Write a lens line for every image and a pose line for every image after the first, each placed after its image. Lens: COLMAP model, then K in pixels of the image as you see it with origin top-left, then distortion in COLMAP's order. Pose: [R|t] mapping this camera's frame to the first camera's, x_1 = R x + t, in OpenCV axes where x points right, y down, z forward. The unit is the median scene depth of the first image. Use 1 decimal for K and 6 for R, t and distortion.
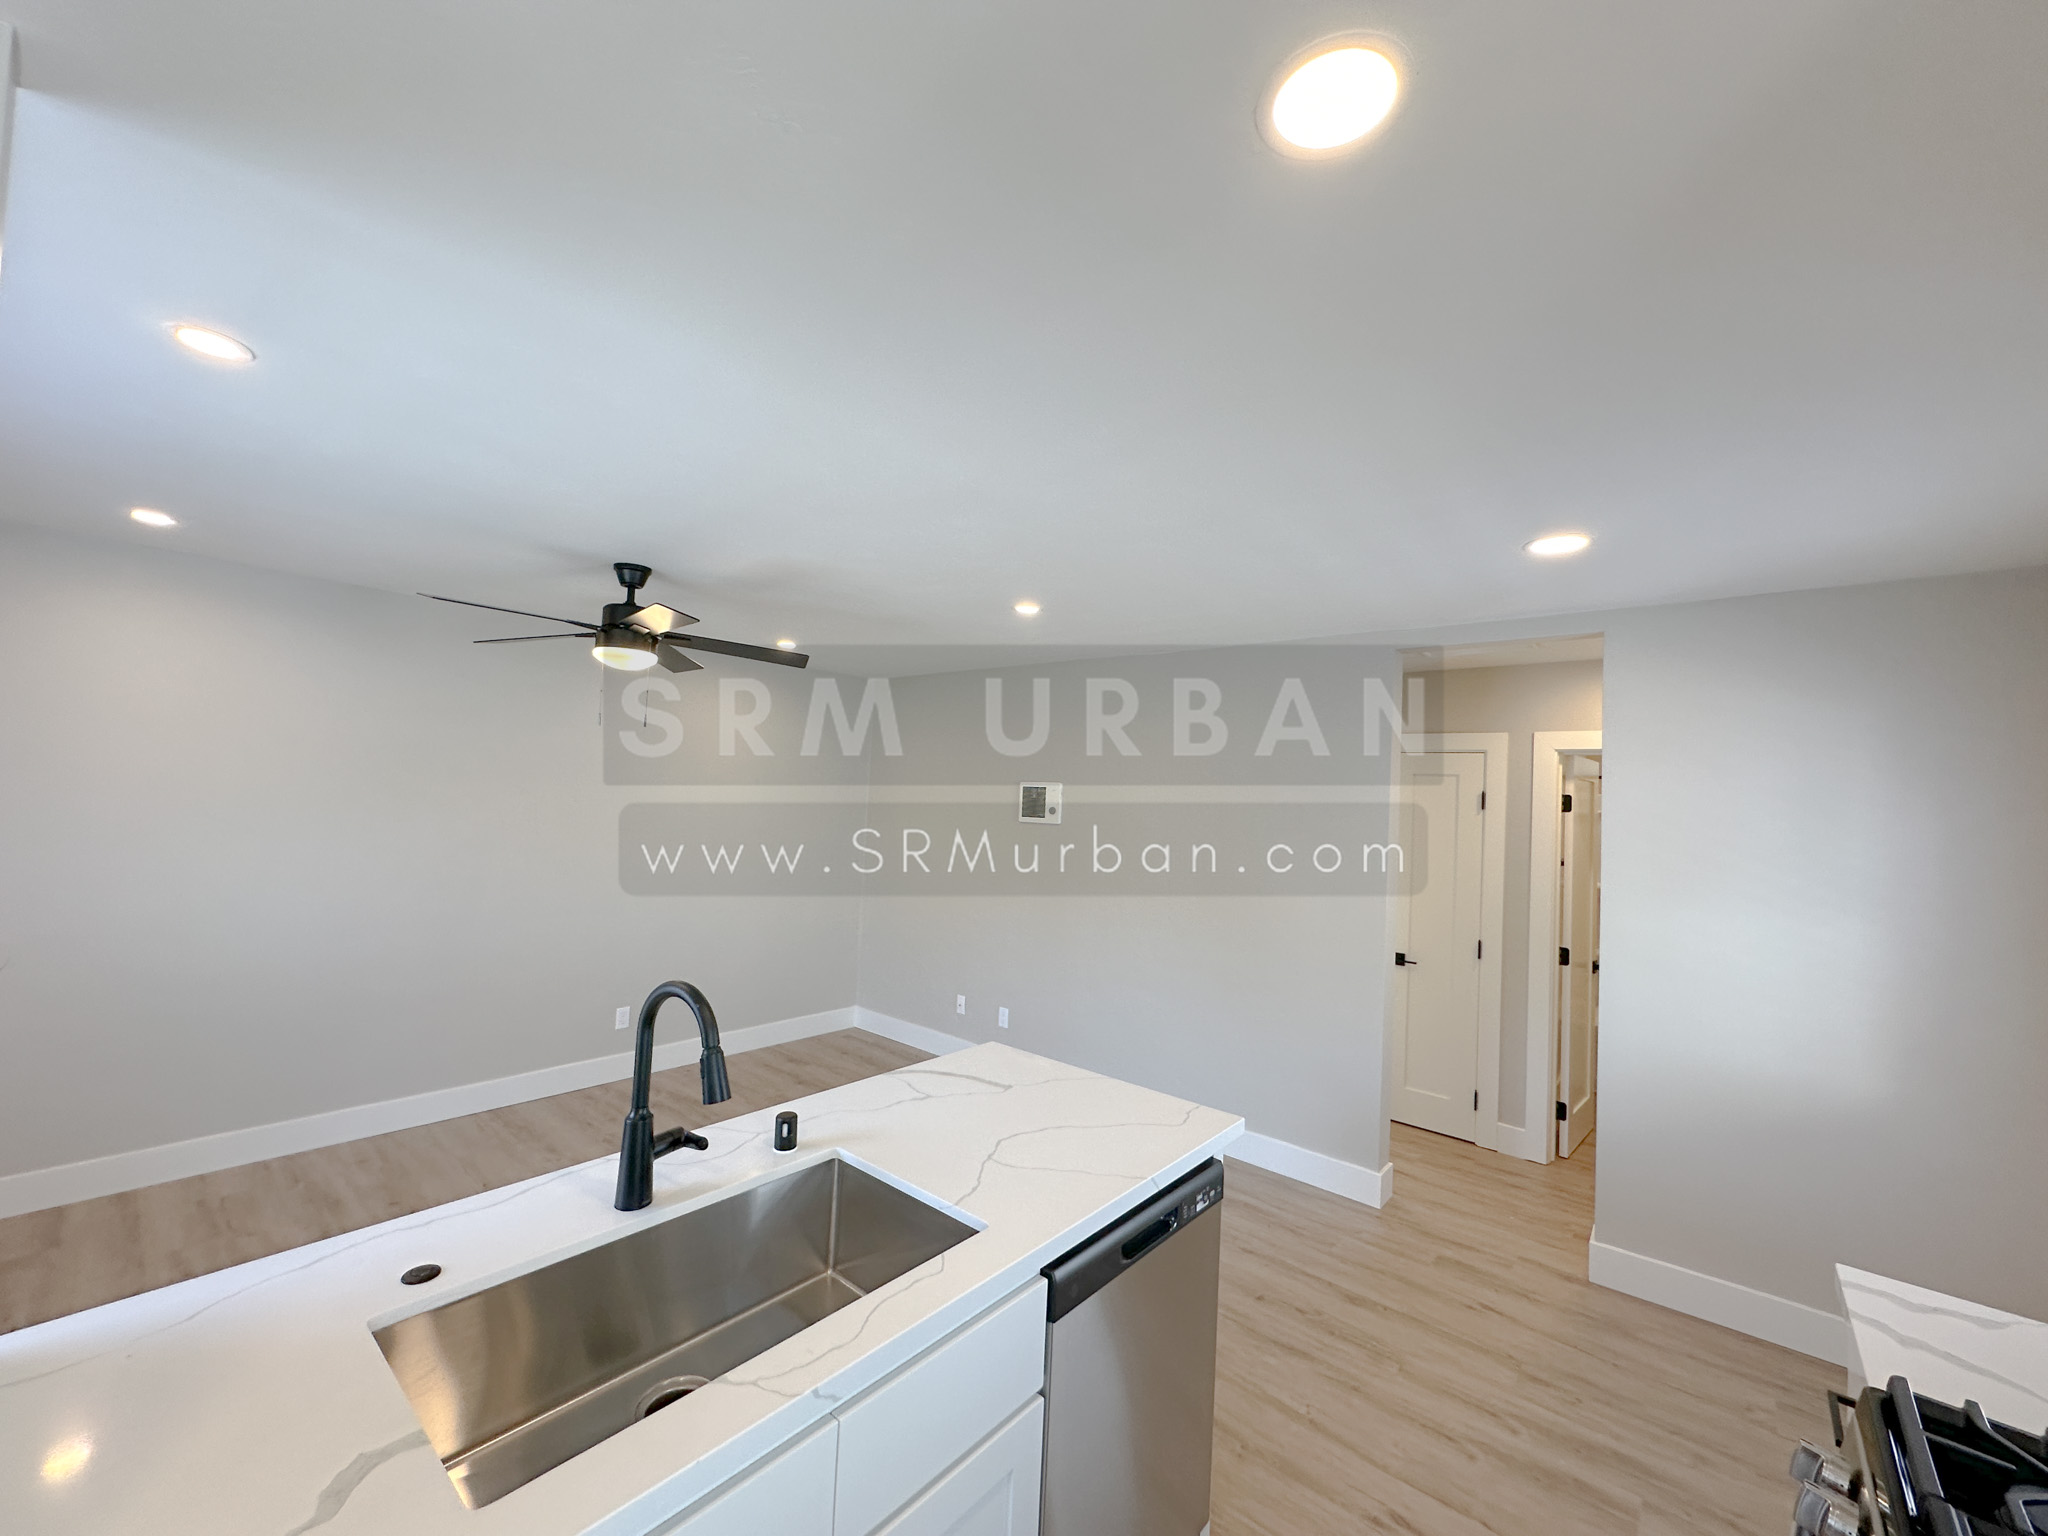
lens RADIAL K [[813.5, 0, 1021.1], [0, 813.5, 771.6], [0, 0, 1]] dist [-0.003711, 0.000974]
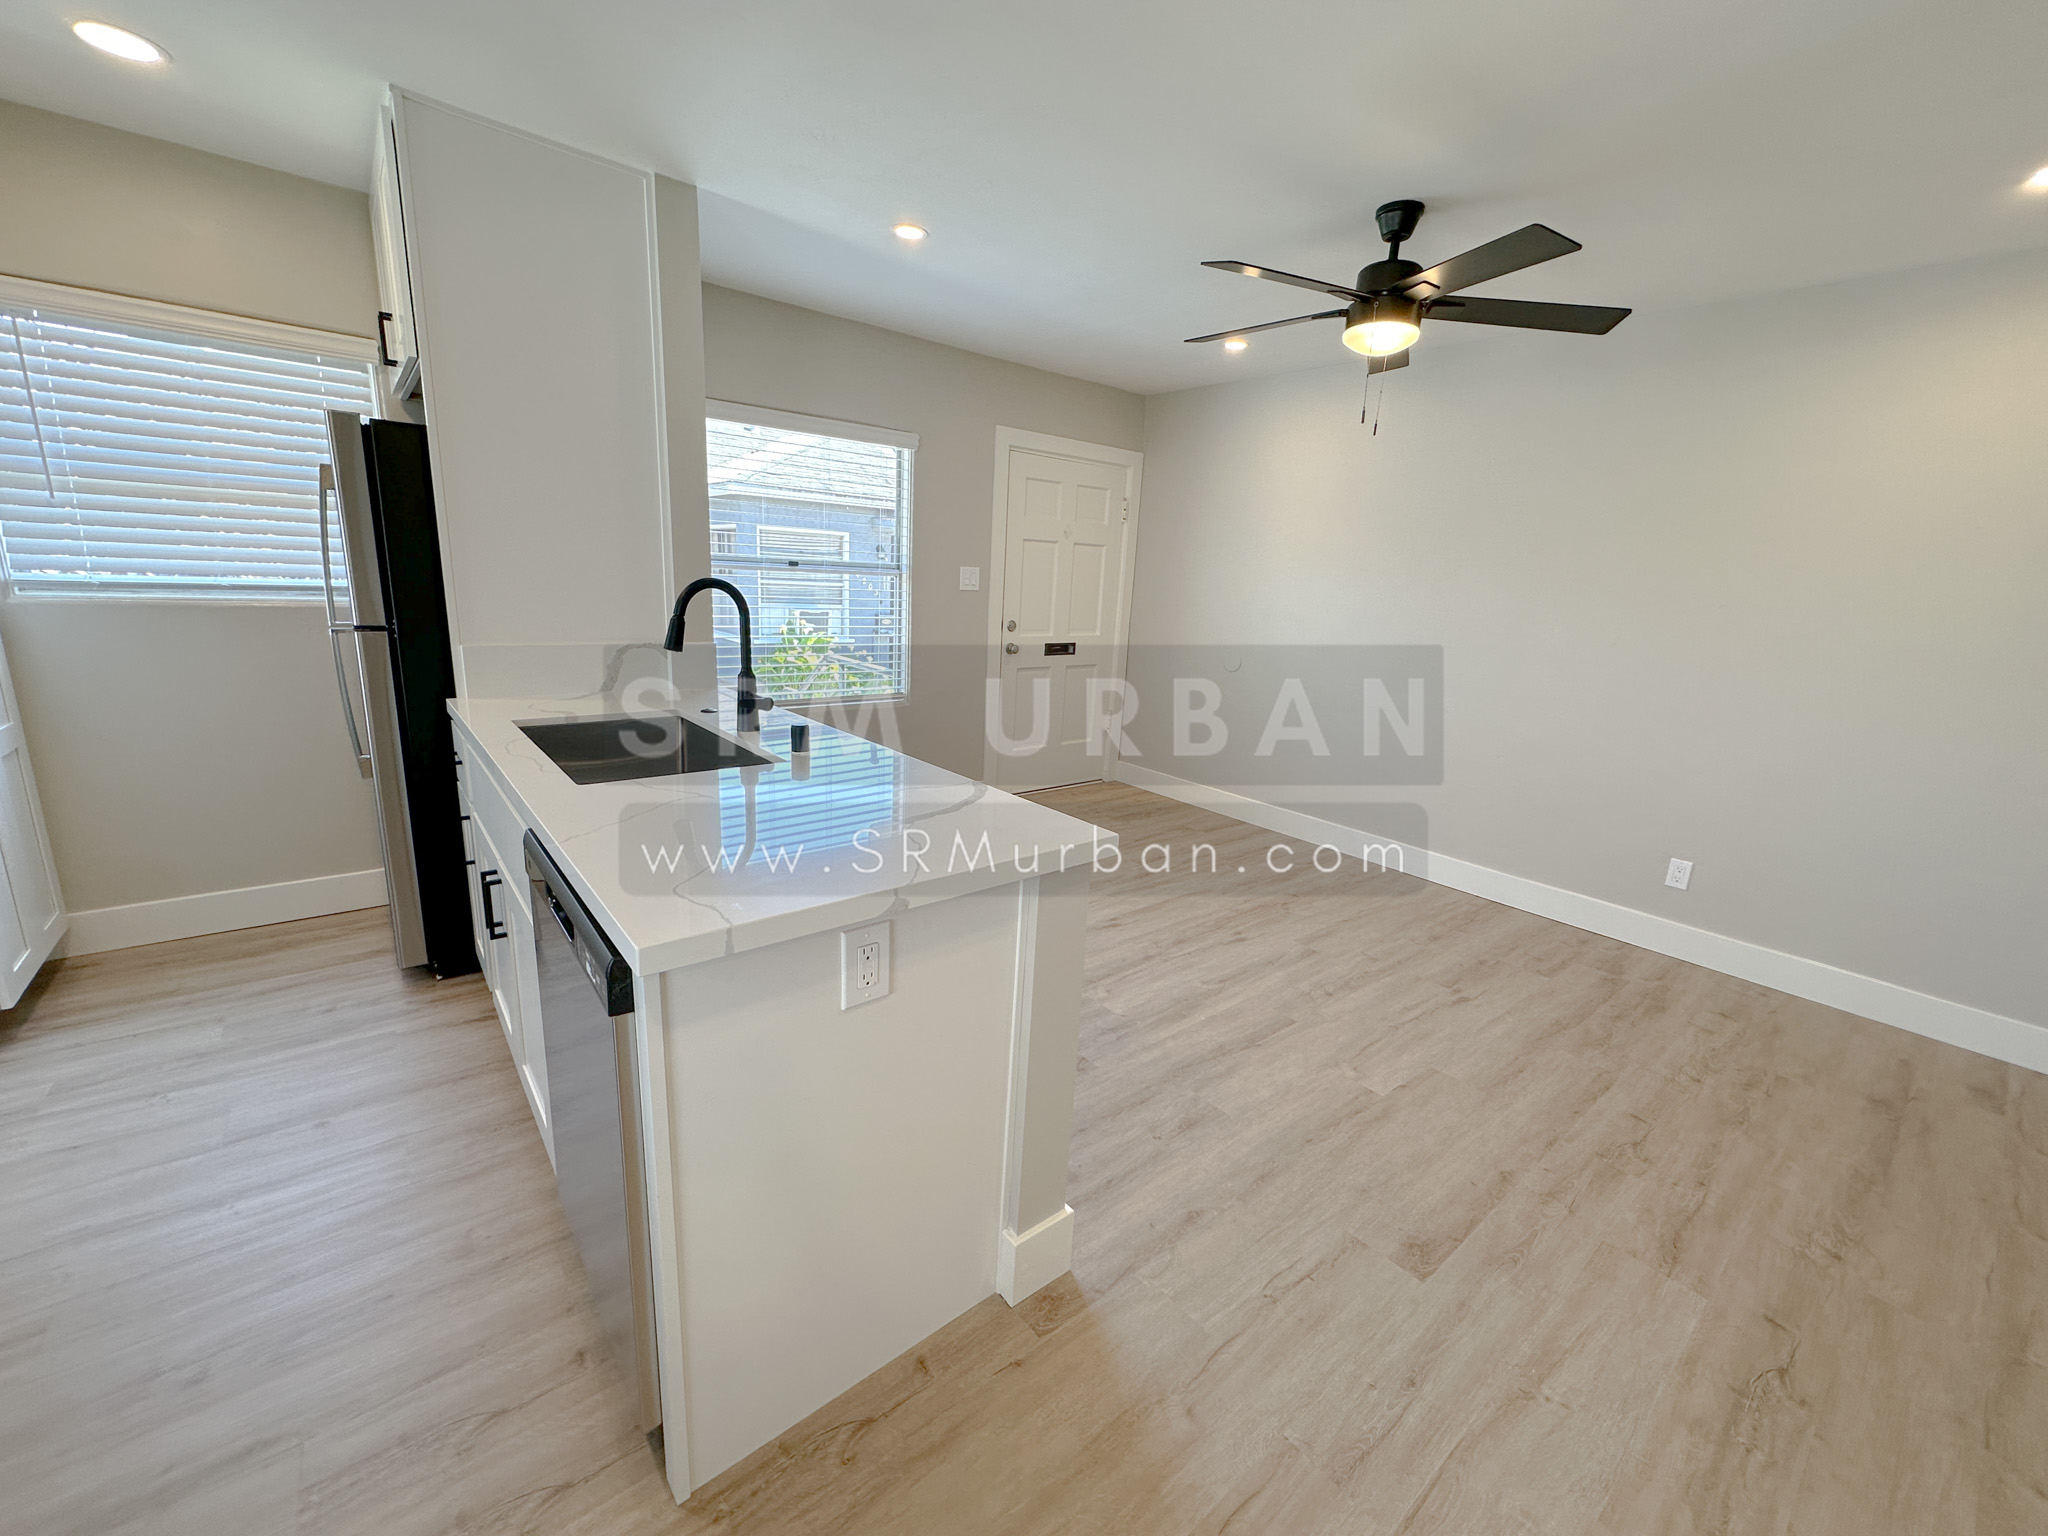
lens RADIAL K [[813.5, 0, 1024.8], [0, 813.5, 762.8], [0, 0, 1]] dist [-0.003711, 0.000974]
pose [[-0.172243, 0.171458, -0.970018, 0.480070], [-0.024996, 0.983657, 0.178307, 0.156192], [0.984737, 0.054959, -0.165142, 0.909738]]
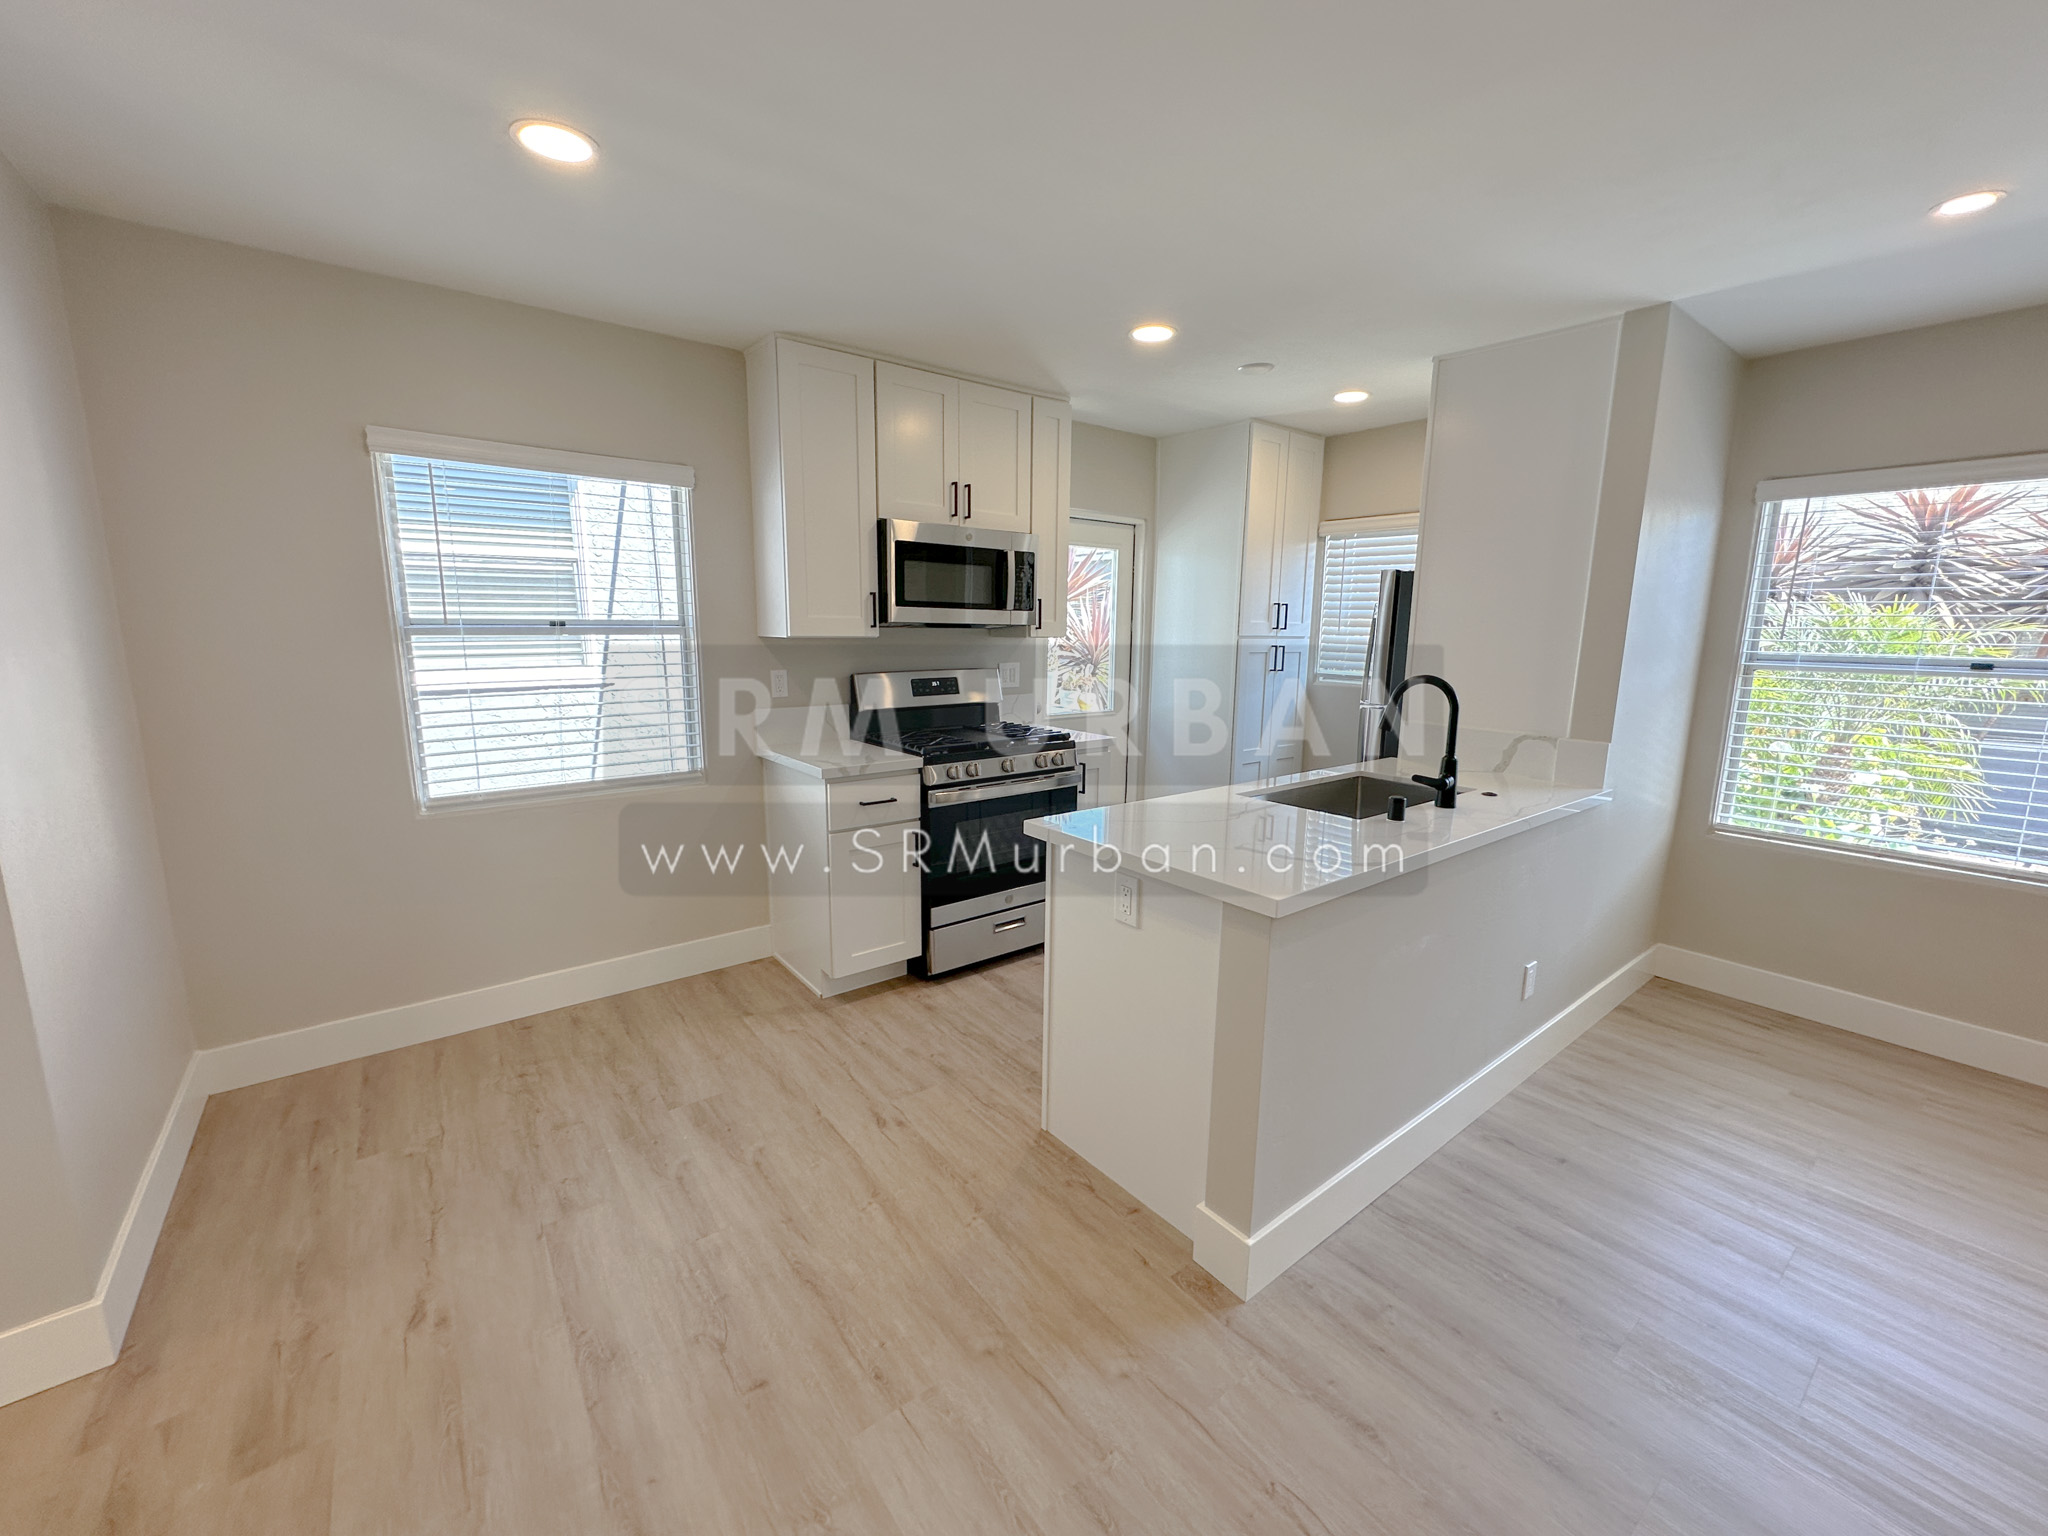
lens RADIAL K [[813.5, 0, 1024.3], [0, 813.5, 762.4], [0, 0, 1]] dist [-0.003711, 0.000974]
pose [[-0.977722, -0.091432, 0.188945, 0.043899], [-0.064446, 0.987428, 0.144338, 0.123418], [-0.199766, 0.128946, -0.971322, 1.475167]]
